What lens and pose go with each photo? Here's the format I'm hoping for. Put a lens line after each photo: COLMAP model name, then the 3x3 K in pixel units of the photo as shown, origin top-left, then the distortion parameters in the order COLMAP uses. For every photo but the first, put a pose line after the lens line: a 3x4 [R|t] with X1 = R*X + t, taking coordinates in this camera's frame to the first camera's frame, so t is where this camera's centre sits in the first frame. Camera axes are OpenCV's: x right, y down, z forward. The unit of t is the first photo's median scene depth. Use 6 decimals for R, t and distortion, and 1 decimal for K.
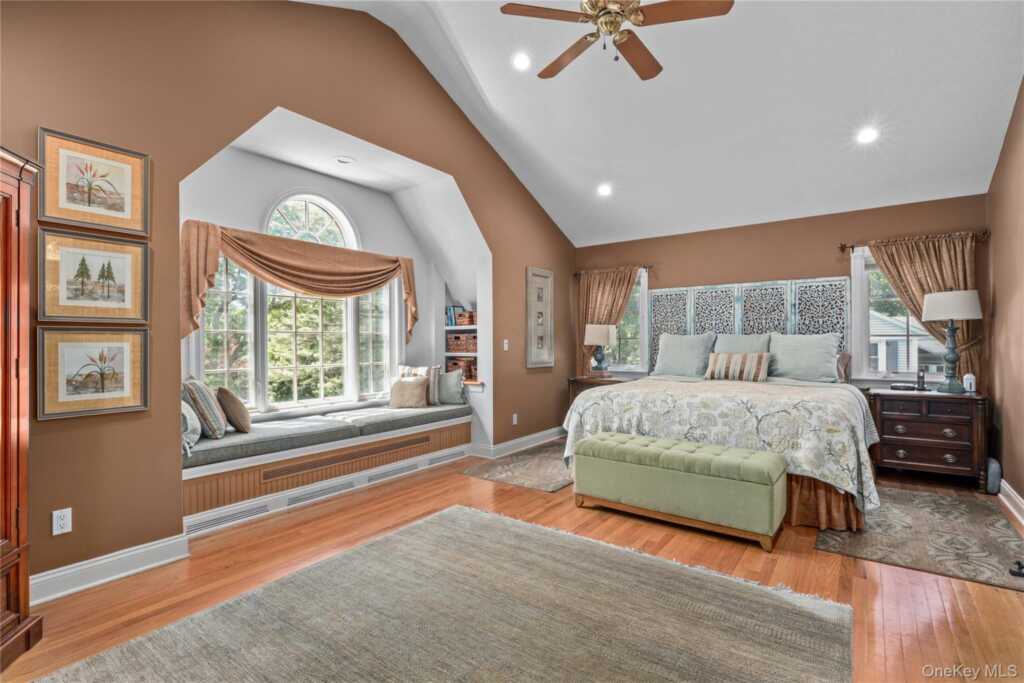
lens RADIAL K [[498.8, 0, 512.0], [0, 498.8, 341.5], [0, 0, 1]] dist [0.000367, -0.000383]
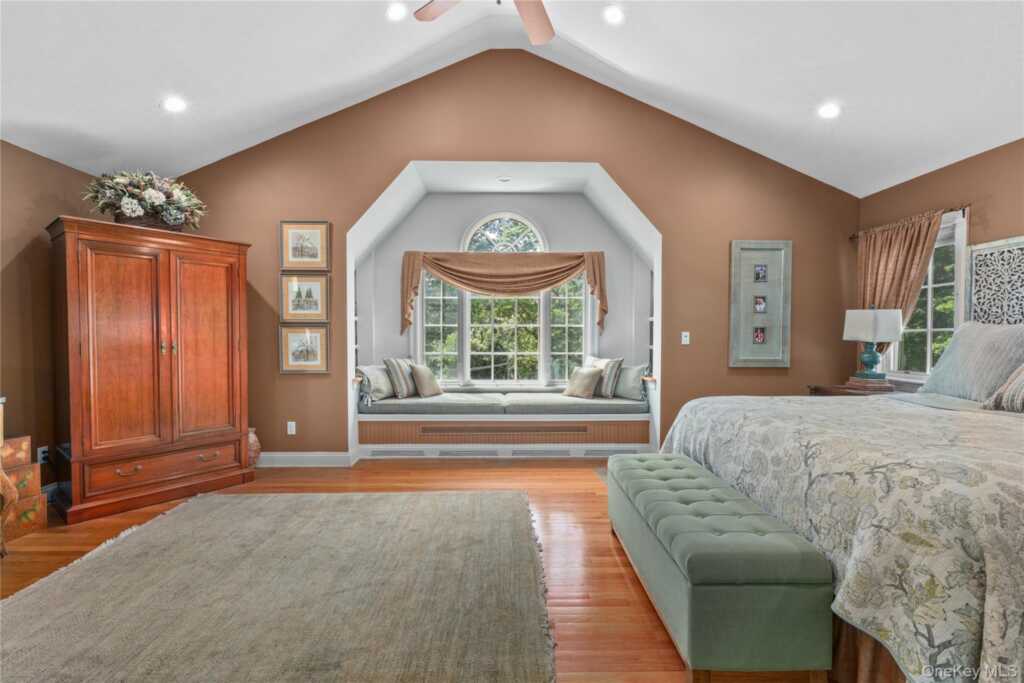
lens RADIAL K [[472.2, 0, 512.0], [0, 472.2, 341.5], [0, 0, 1]] dist [0.001455, 0.000685]
pose [[0.591891, 0.019346, -0.805786, 0.592907], [-0.003499, 0.999764, 0.021433, -0.004355], [0.806010, -0.009866, 0.591819, 0.357533]]
